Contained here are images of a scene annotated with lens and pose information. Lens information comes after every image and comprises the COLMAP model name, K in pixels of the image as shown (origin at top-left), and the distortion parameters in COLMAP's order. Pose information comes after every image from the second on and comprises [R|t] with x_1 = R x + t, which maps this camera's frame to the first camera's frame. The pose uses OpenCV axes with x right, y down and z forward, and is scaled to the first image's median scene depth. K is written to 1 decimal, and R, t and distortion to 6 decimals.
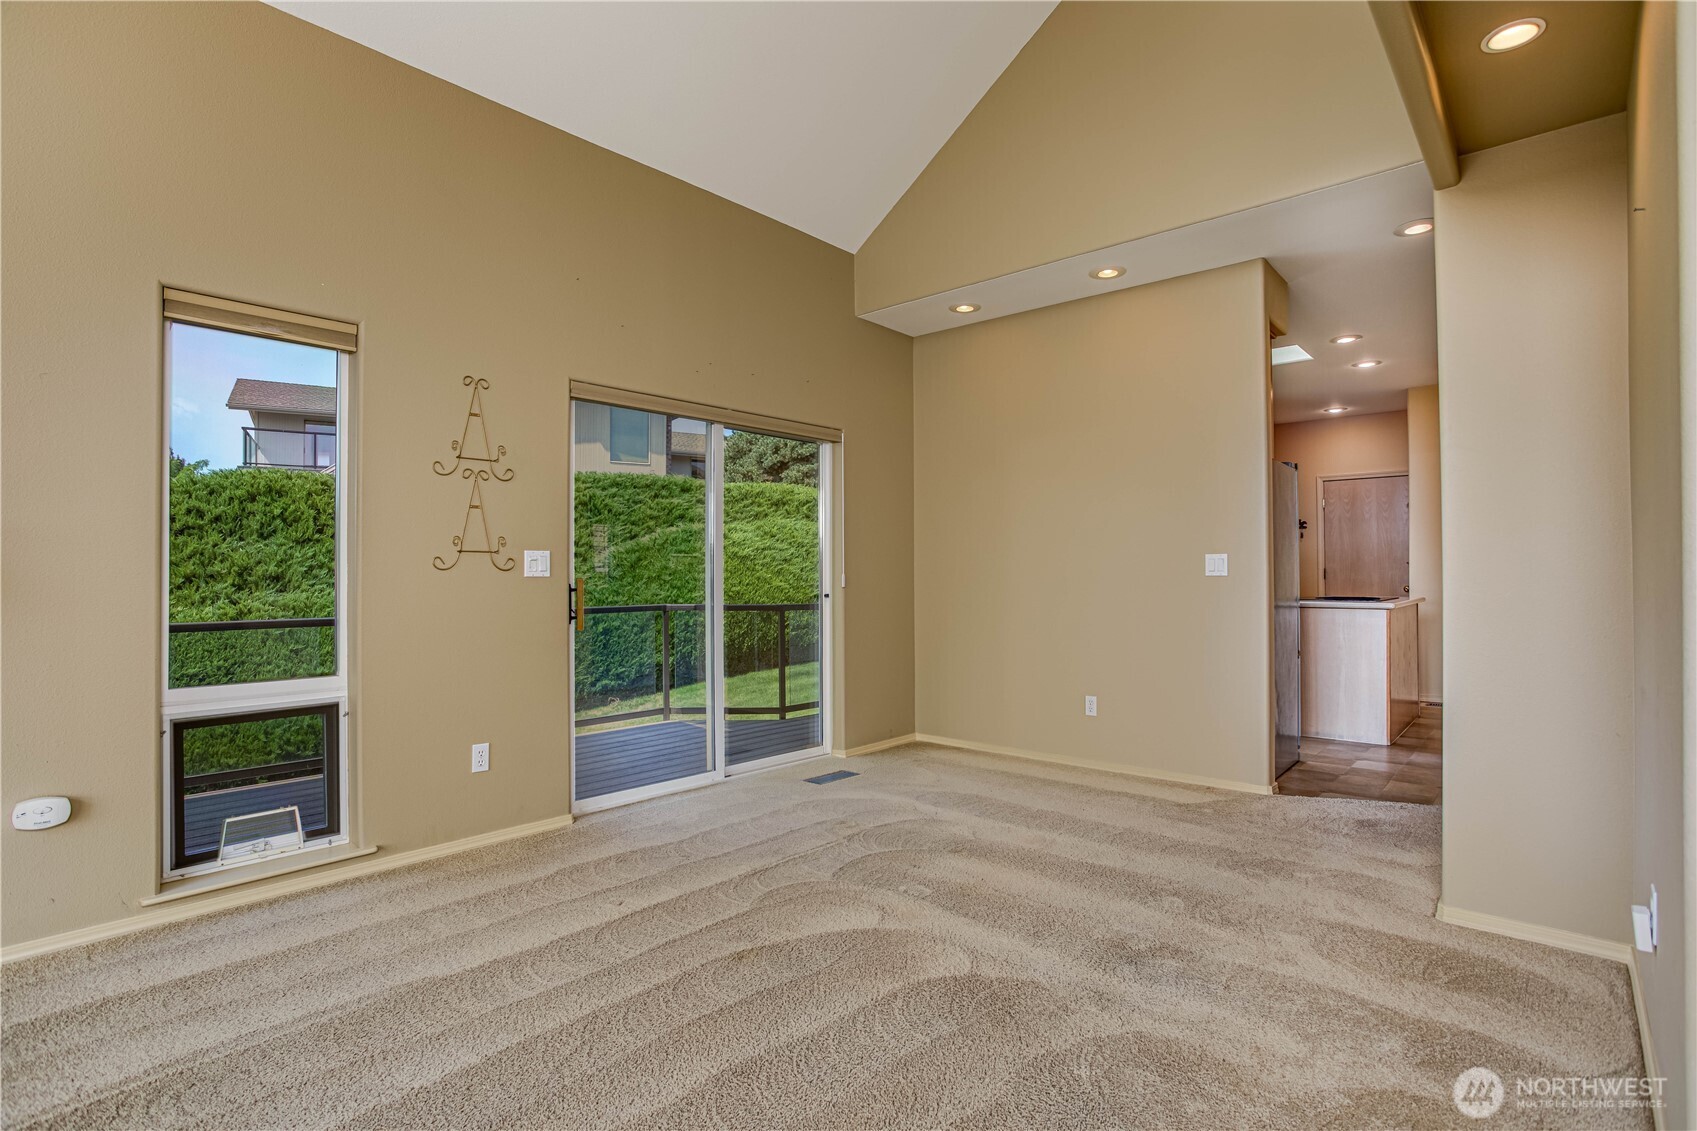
lens RADIAL K [[830.8, 0, 848.5], [0, 830.8, 565.5], [0, 0, 1]] dist [-0.068873, 0.033541]
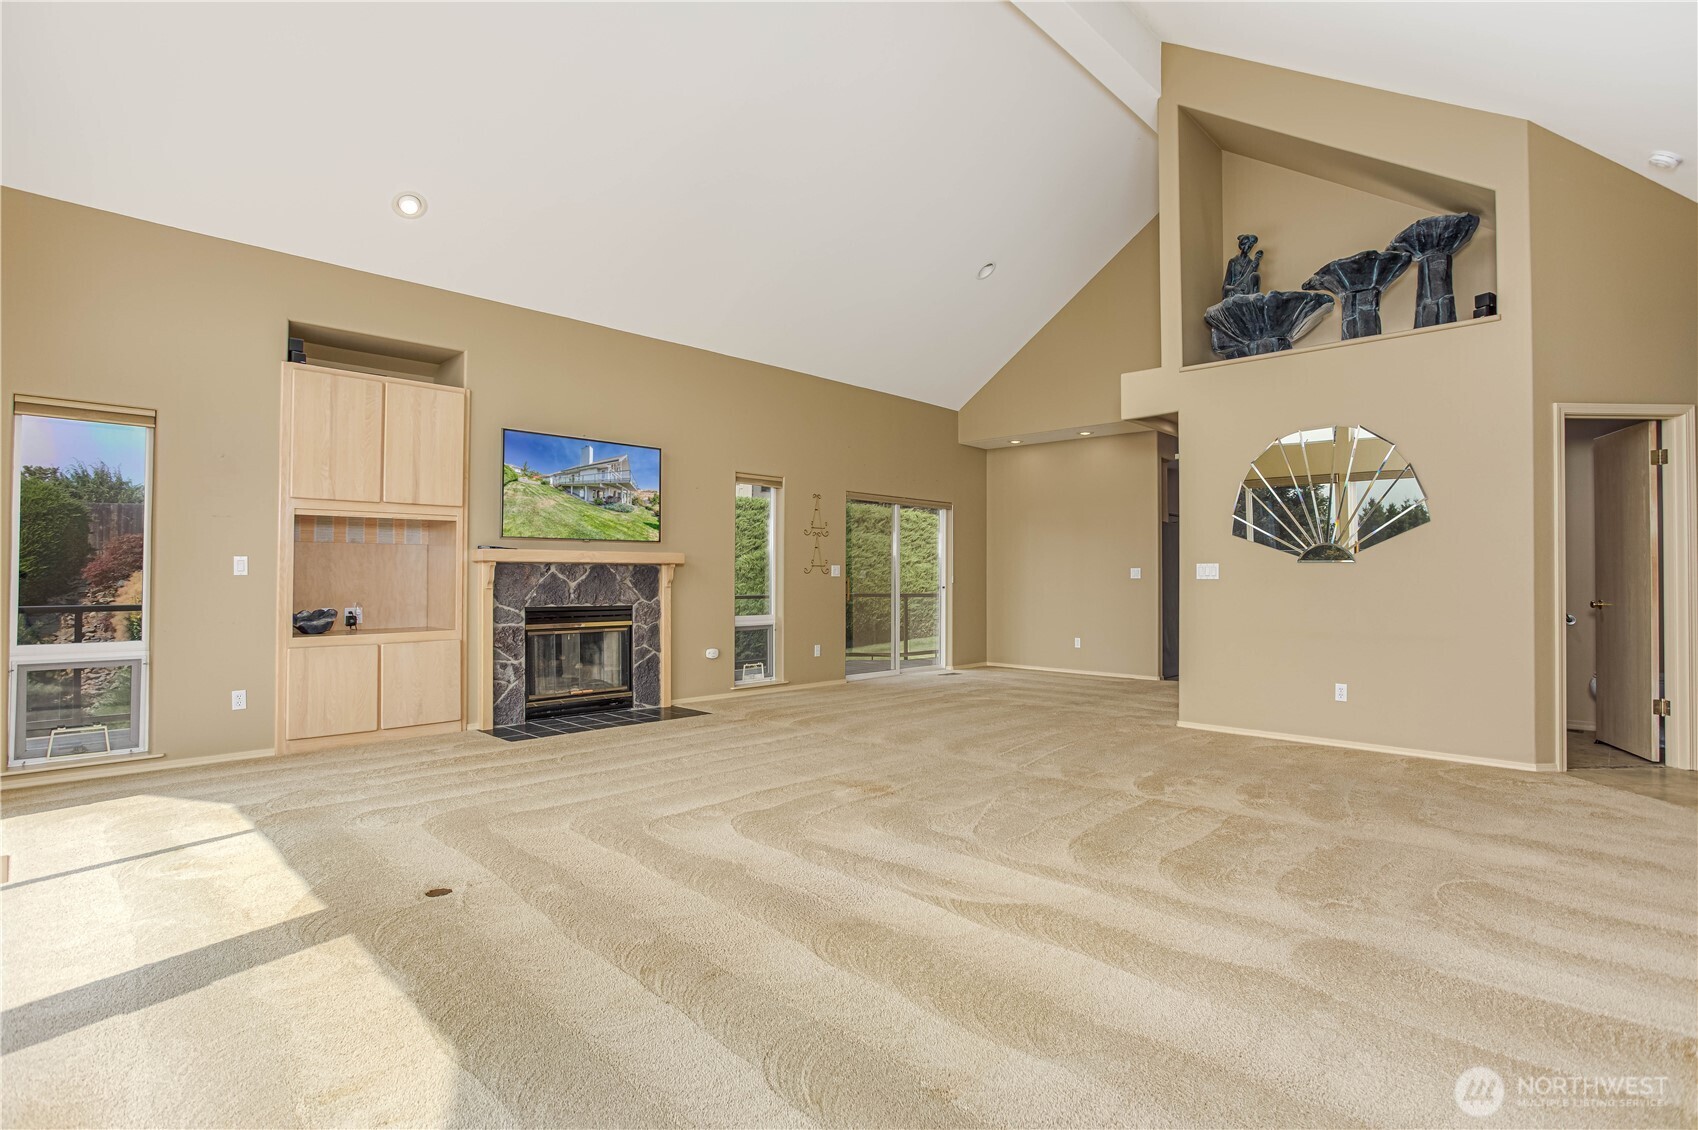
lens RADIAL K [[831.3, 0, 849.0], [0, 831.3, 565.0], [0, 0, 1]] dist [-0.068873, 0.033541]
pose [[0.999161, 0.007322, -0.040301, -0.169367], [-0.007479, 0.999965, -0.003743, -0.007385], [0.040272, 0.004042, 0.999181, -0.960912]]
